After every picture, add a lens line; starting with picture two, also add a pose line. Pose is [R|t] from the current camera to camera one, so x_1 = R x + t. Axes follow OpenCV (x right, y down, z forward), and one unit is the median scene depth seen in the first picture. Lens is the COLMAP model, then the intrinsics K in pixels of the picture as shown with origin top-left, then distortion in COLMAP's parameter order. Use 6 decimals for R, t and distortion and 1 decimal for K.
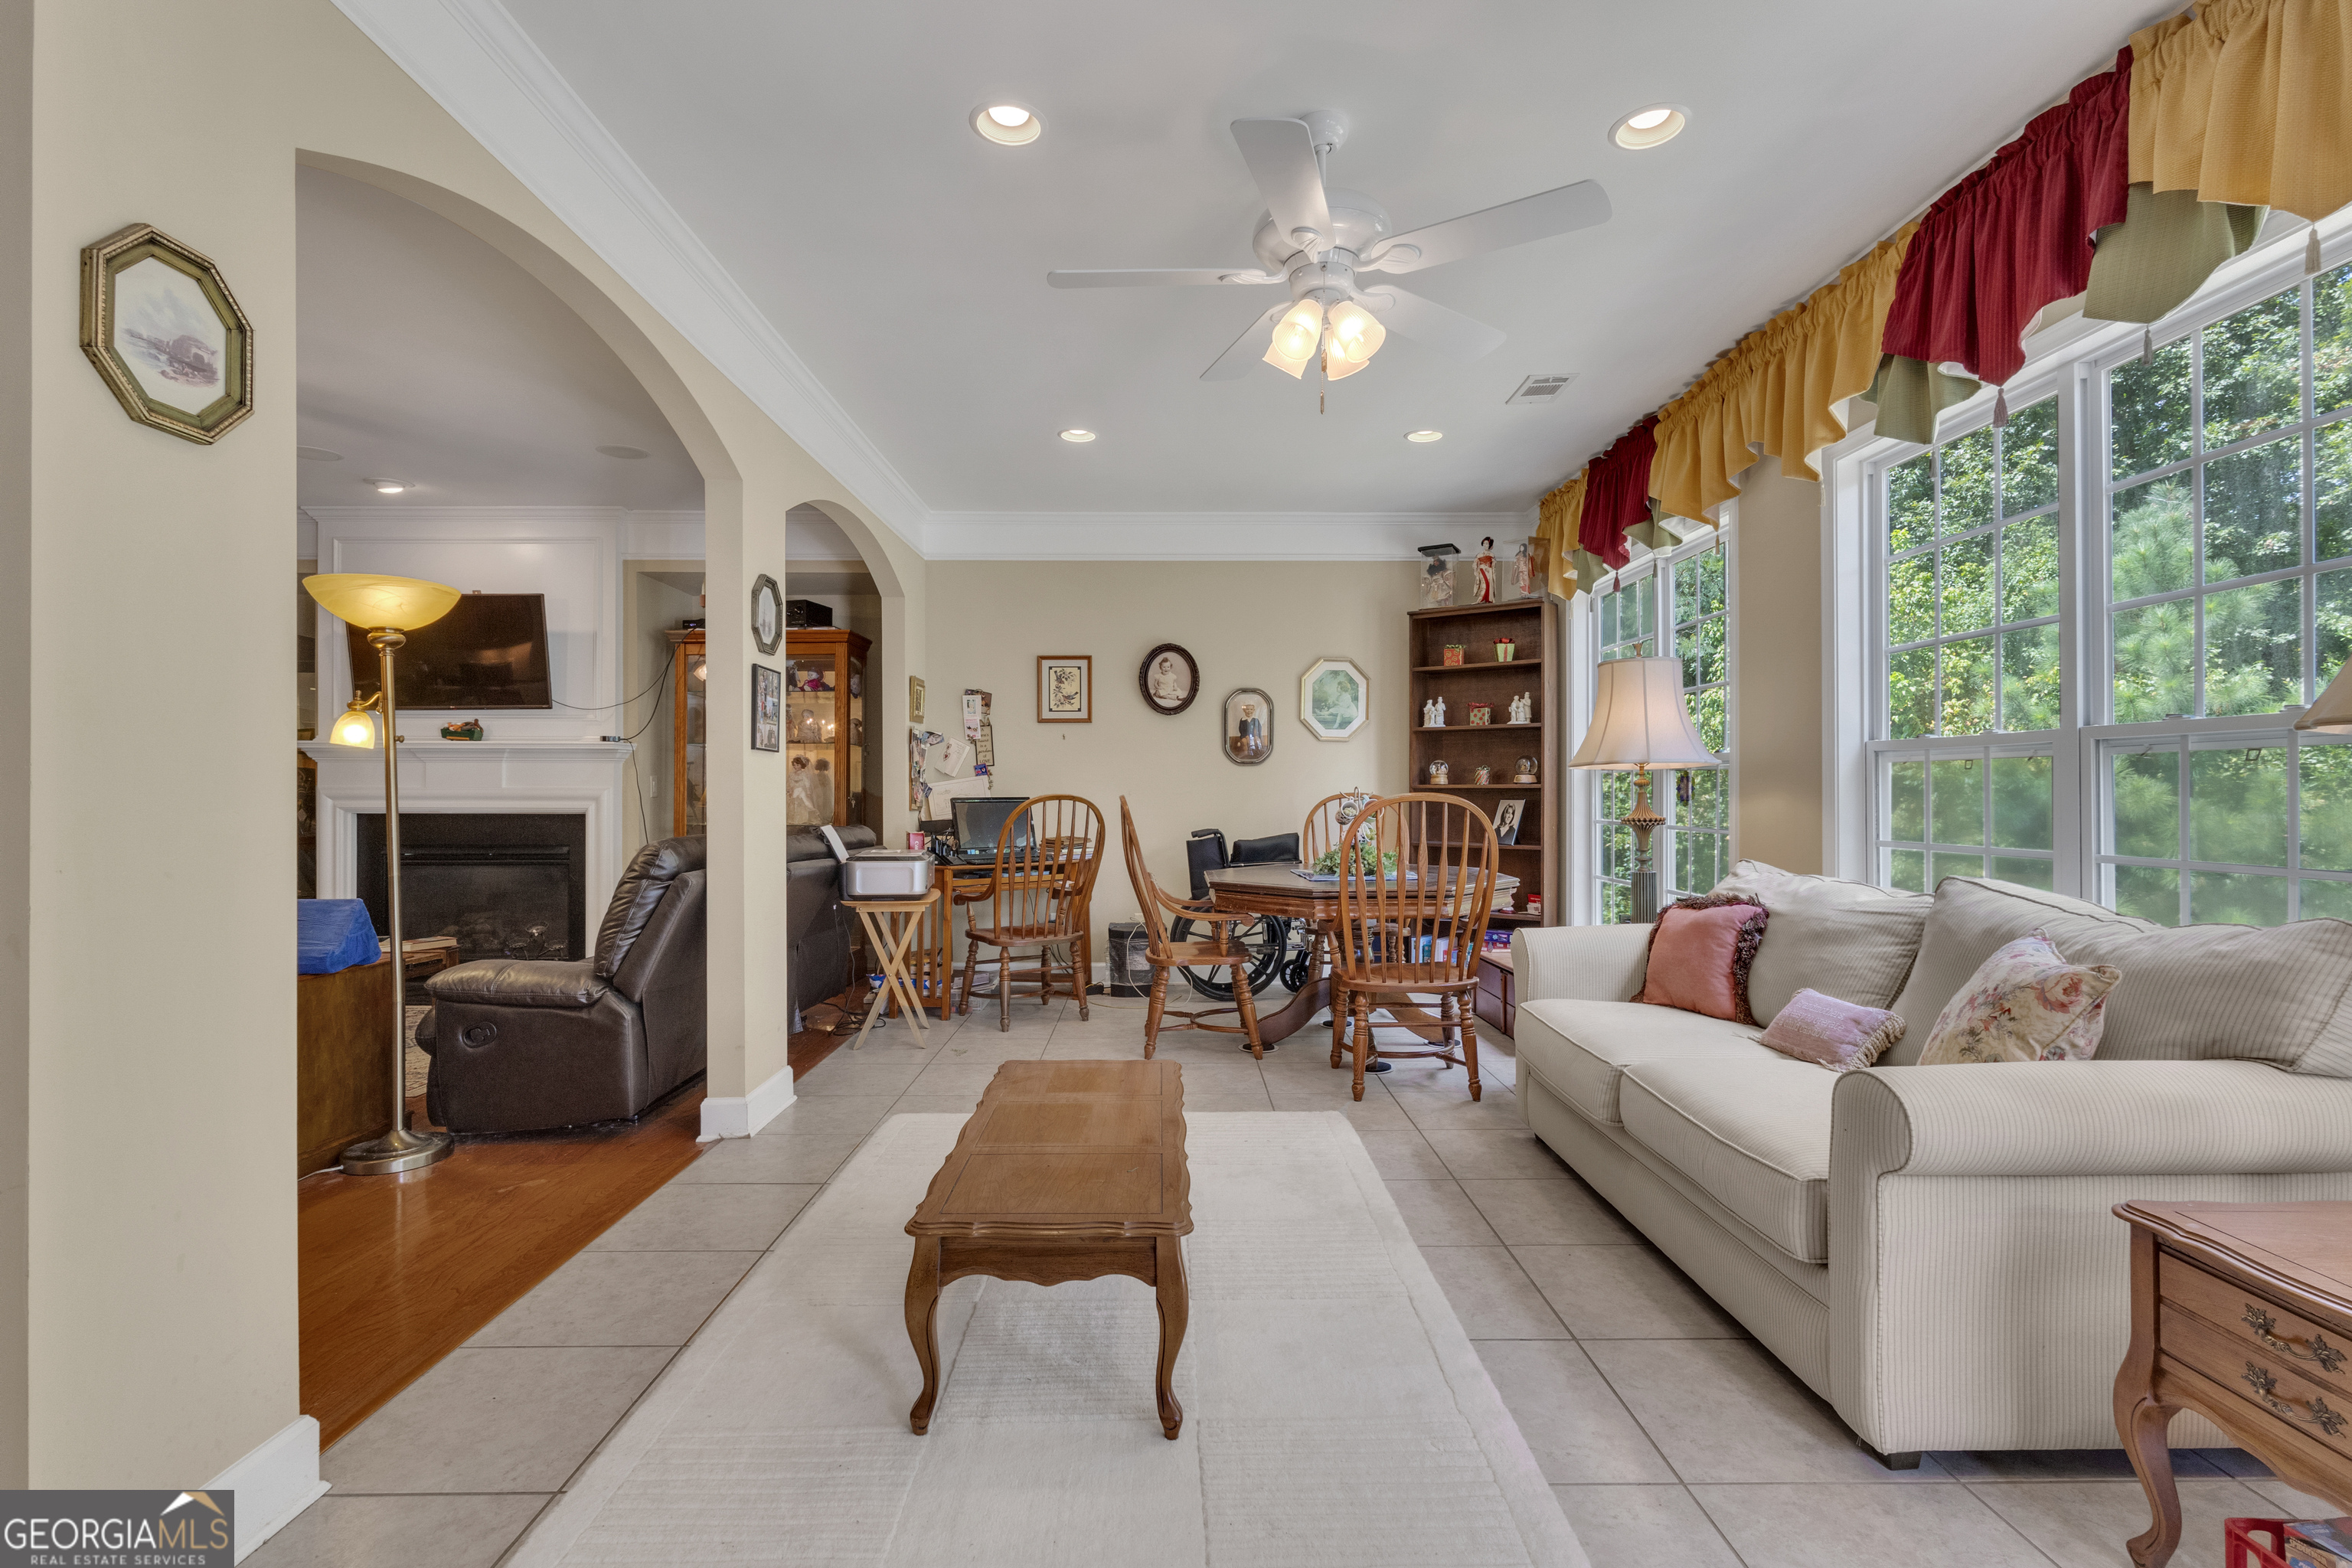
lens RADIAL K [[1081.1, 0, 1174.5], [0, 1081.1, 789.5], [0, 0, 1]] dist [0.003632, 0.000167]
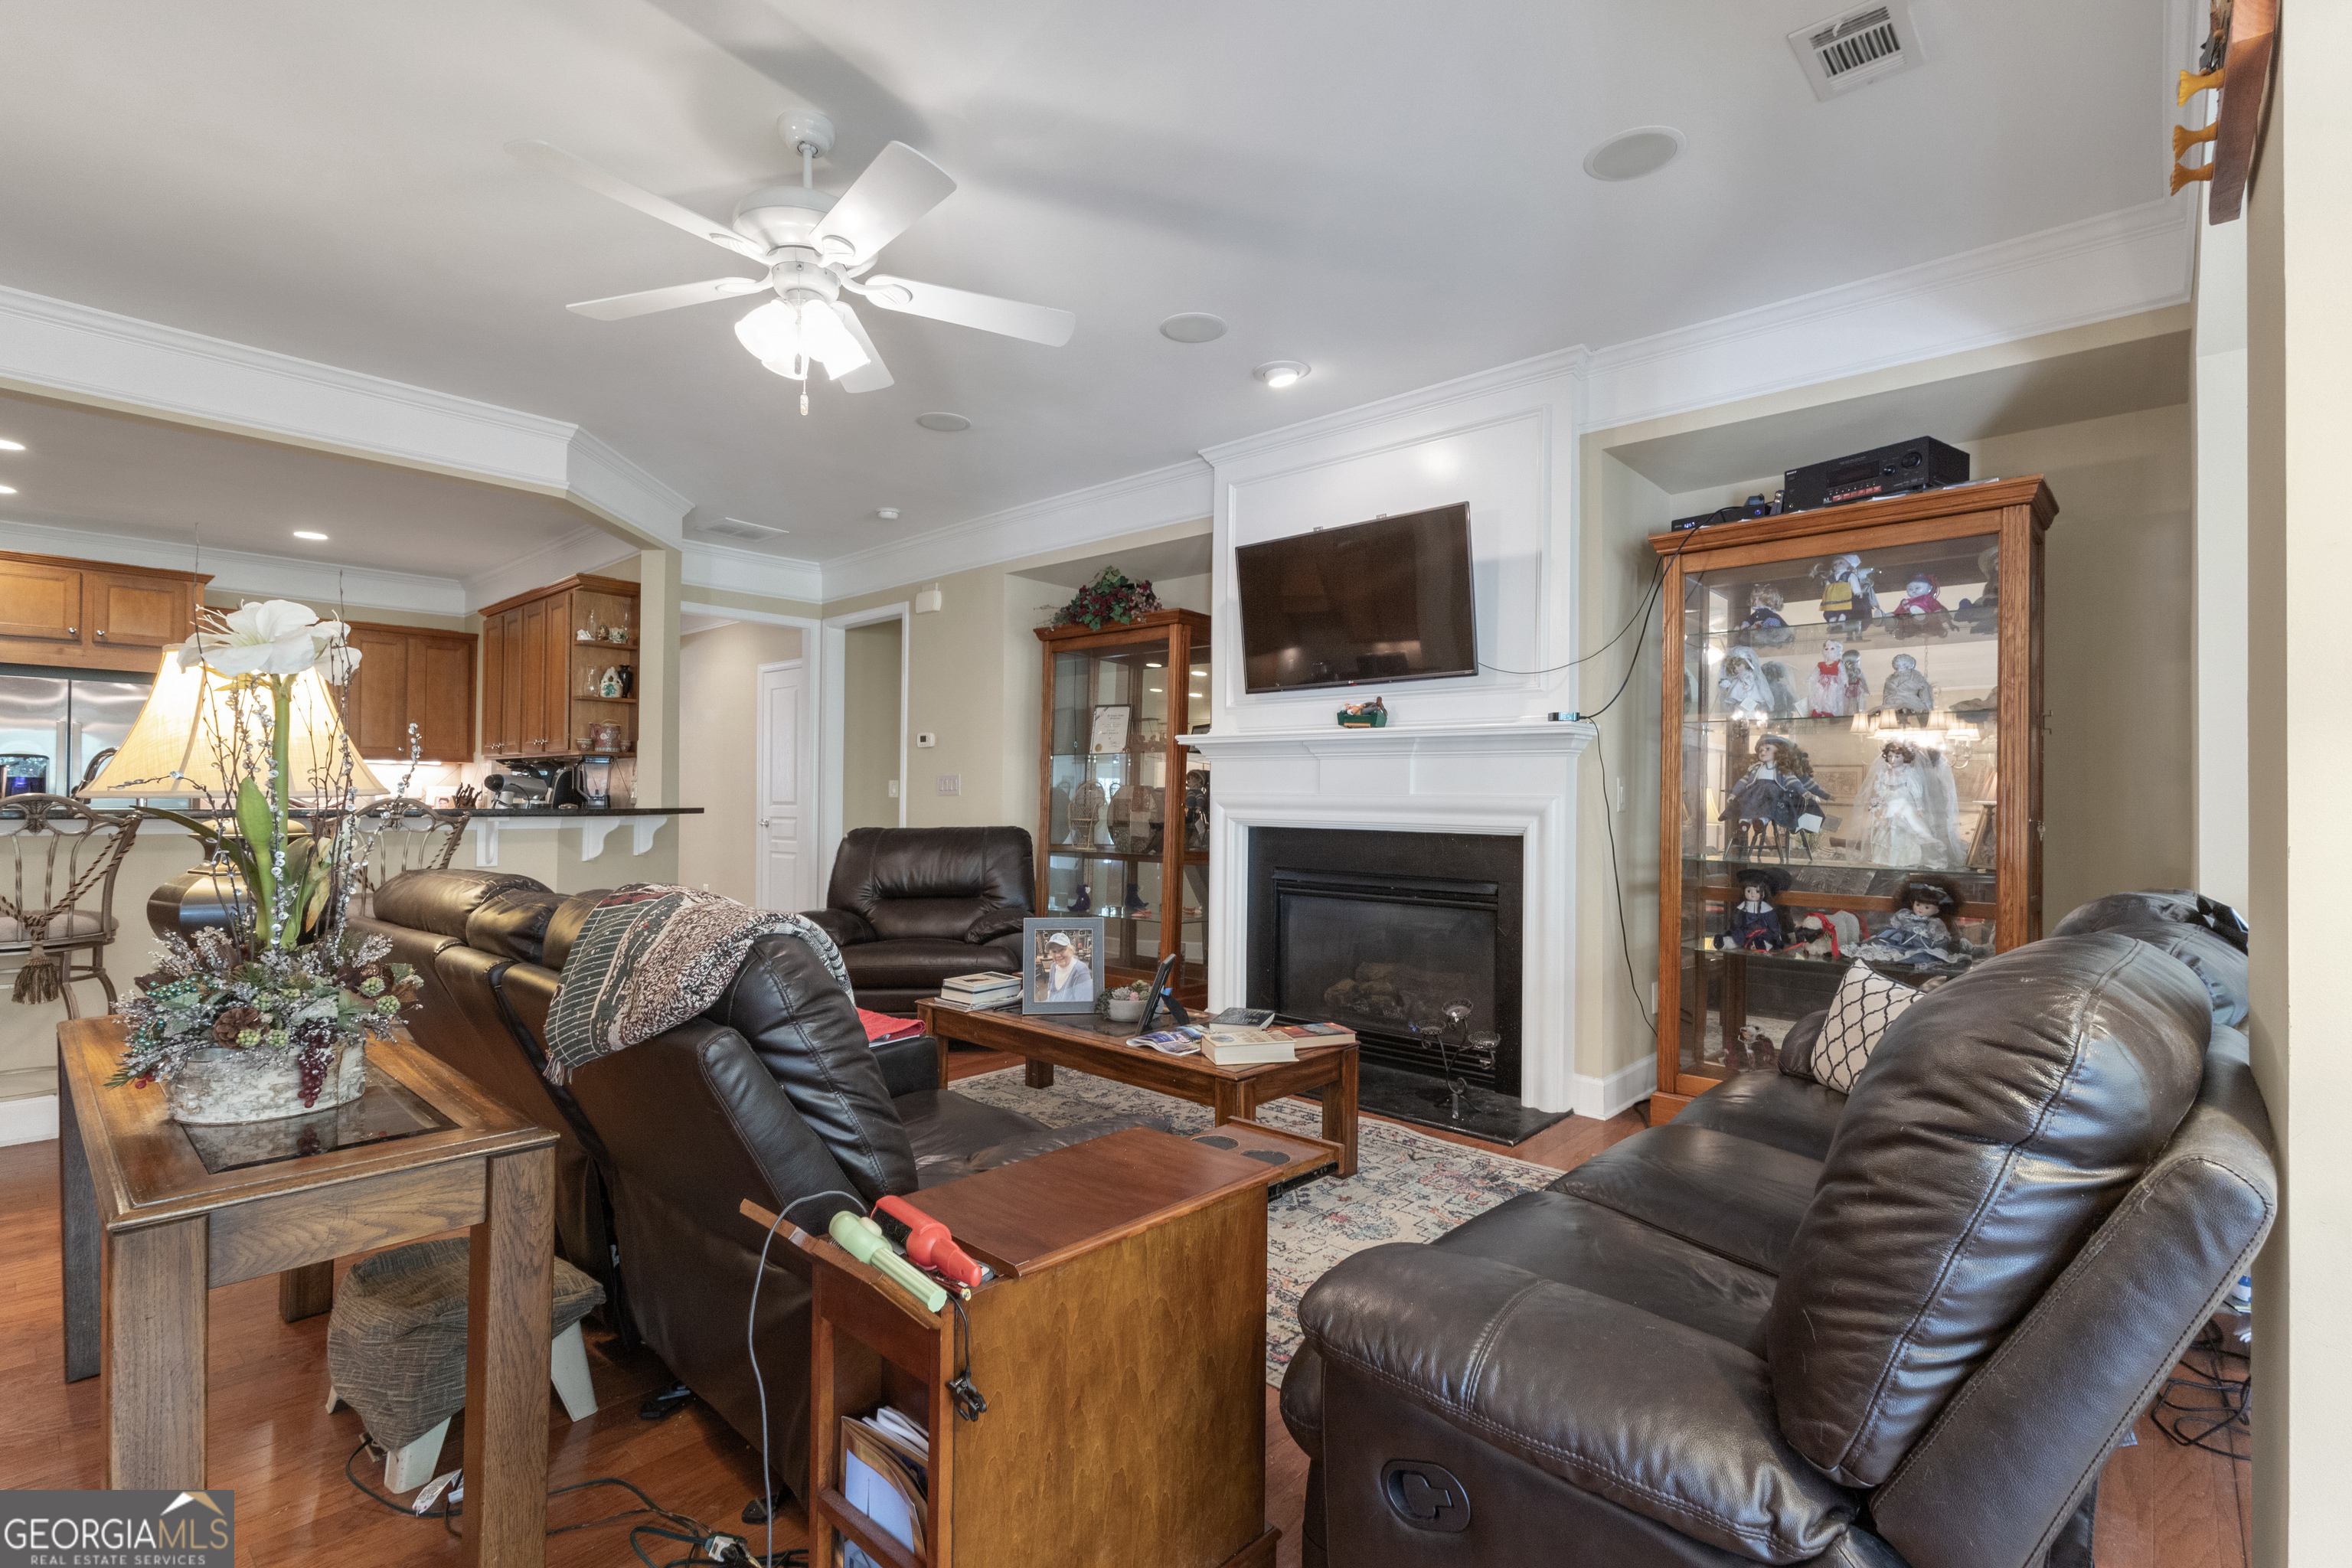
lens RADIAL K [[1081.1, 0, 1174.9], [0, 1081.1, 790.2], [0, 0, 1]] dist [0.003632, 0.000167]
pose [[0.736064, 0.002665, -0.676906, -0.413335], [-0.009174, 0.999940, -0.006038, 0.002098], [0.676850, 0.010655, 0.736044, 0.608940]]
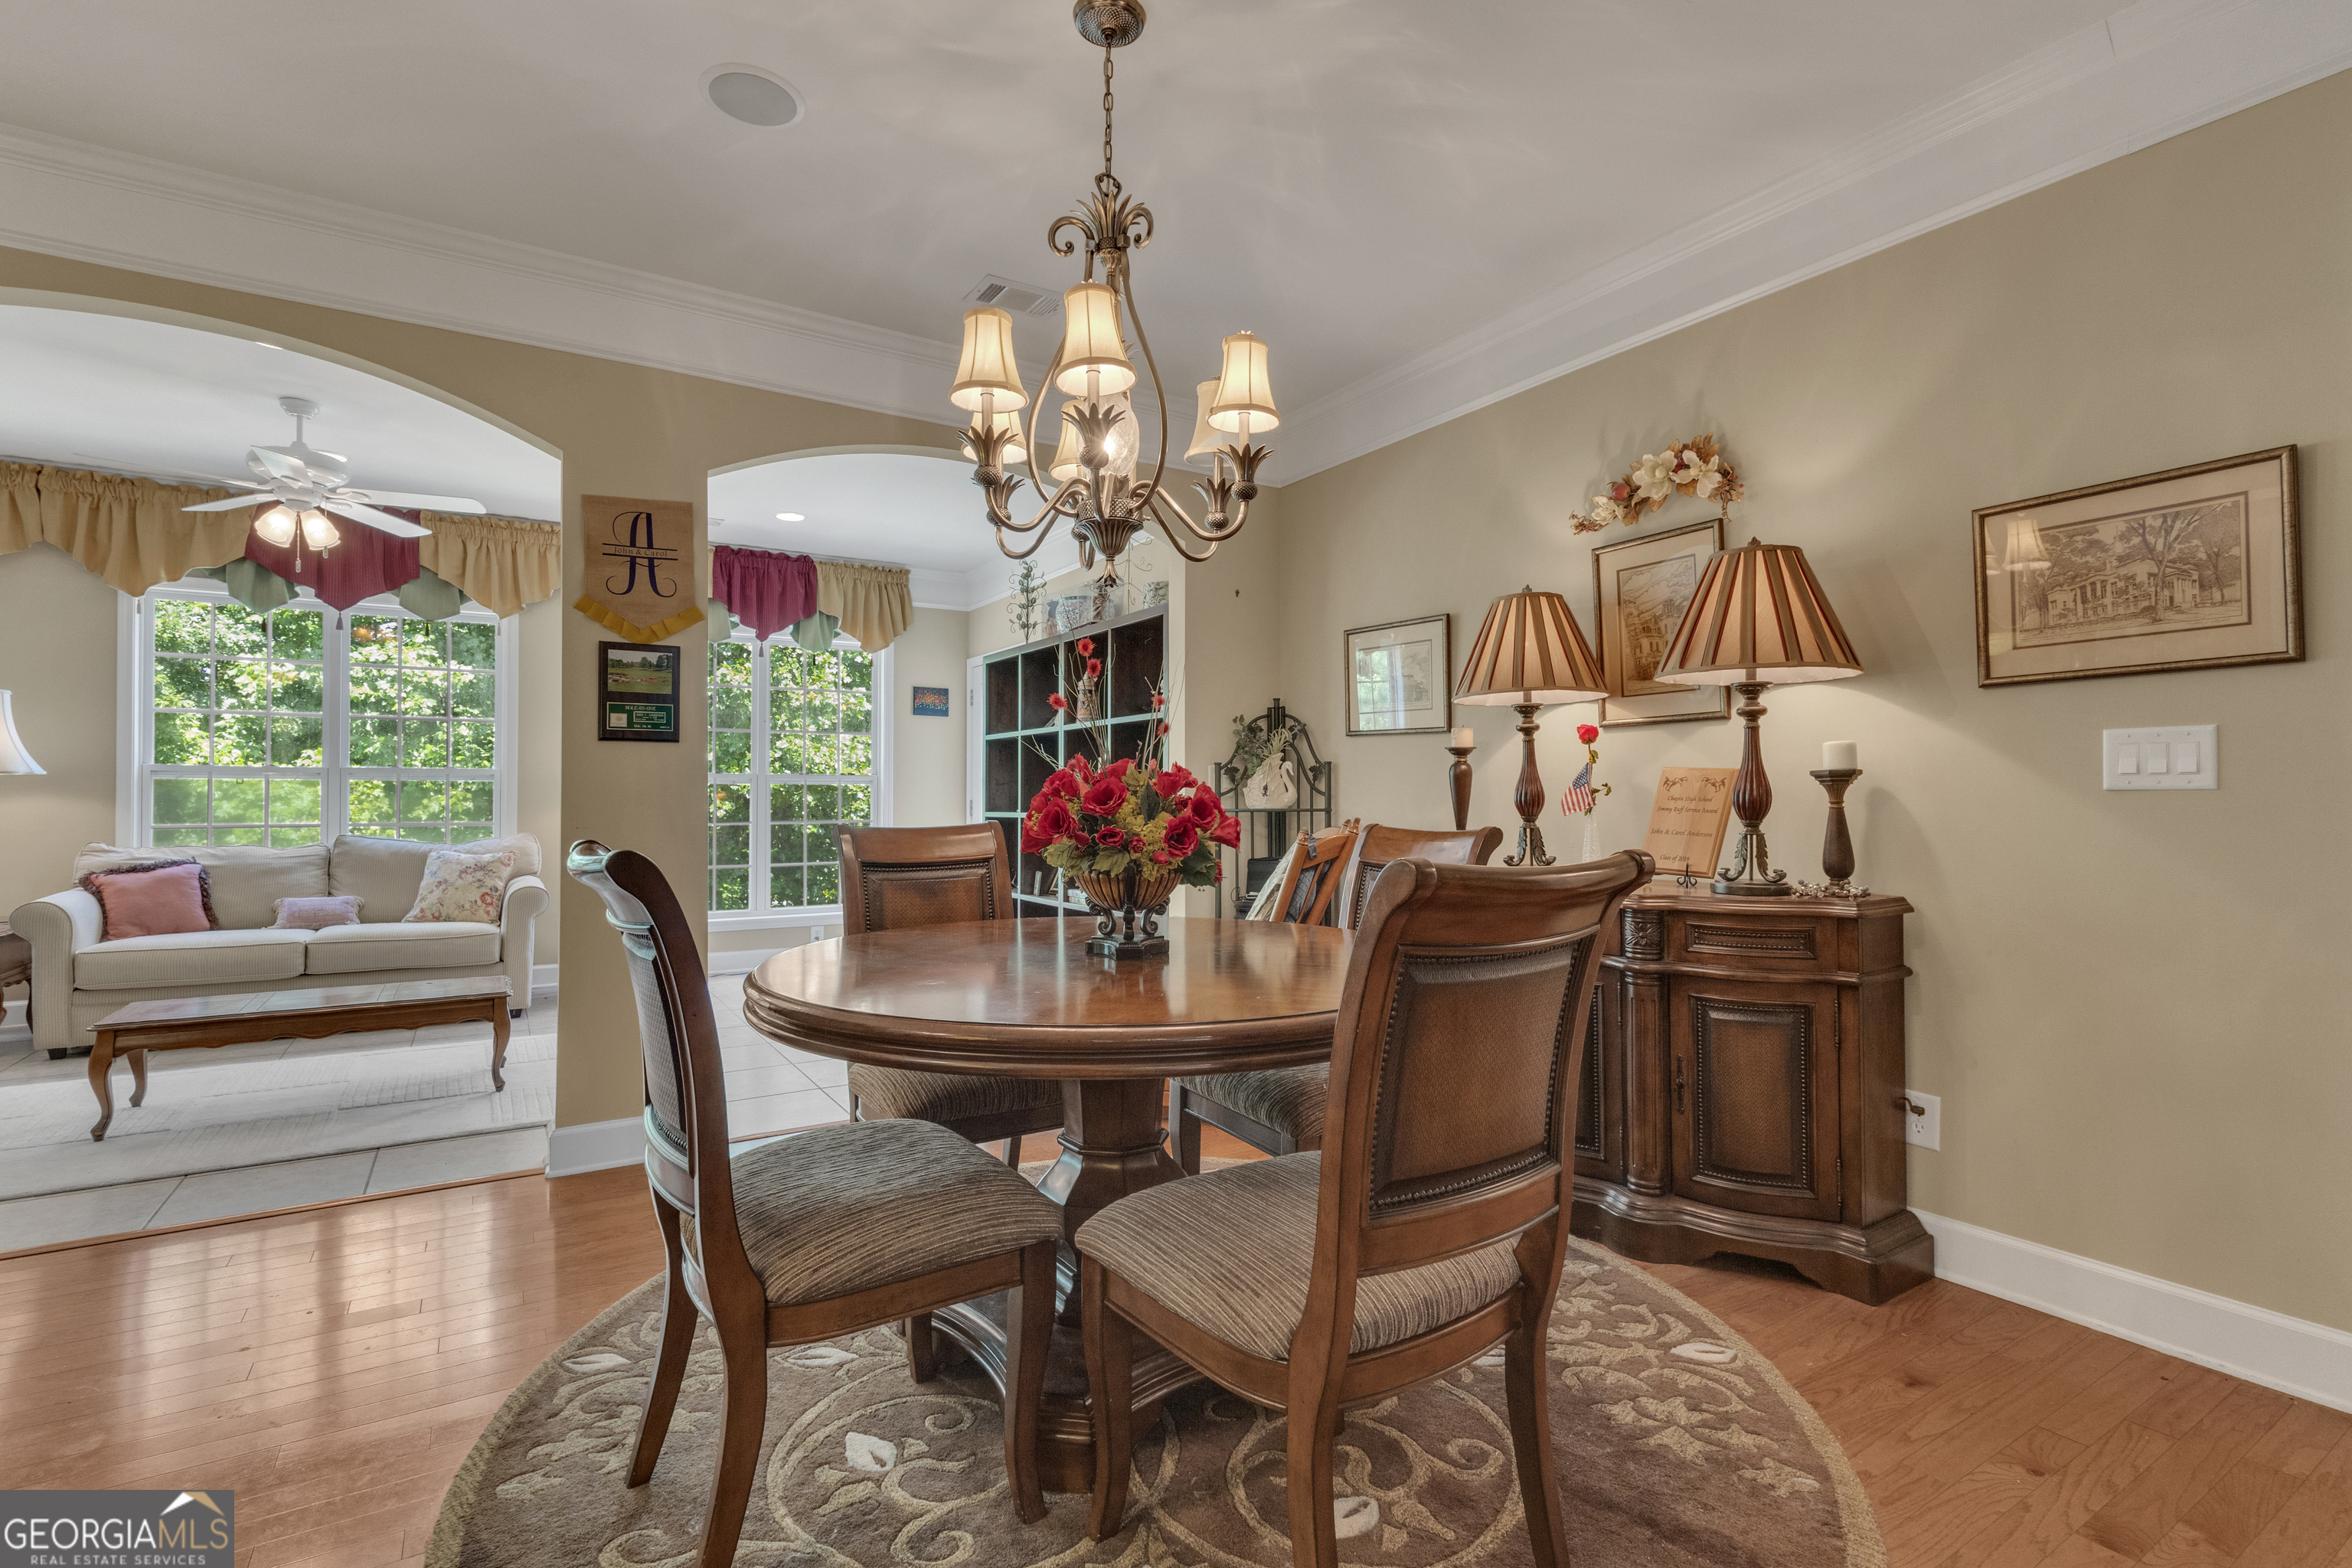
lens RADIAL K [[1081.1, 0, 1178.2], [0, 1081.1, 786.2], [0, 0, 1]] dist [0.003632, 0.000167]
pose [[-0.528001, 0.010075, 0.849184, -1.359566], [-0.002945, 0.999902, -0.013695, 0.005365], [-0.849239, -0.009732, -0.527919, 0.485028]]
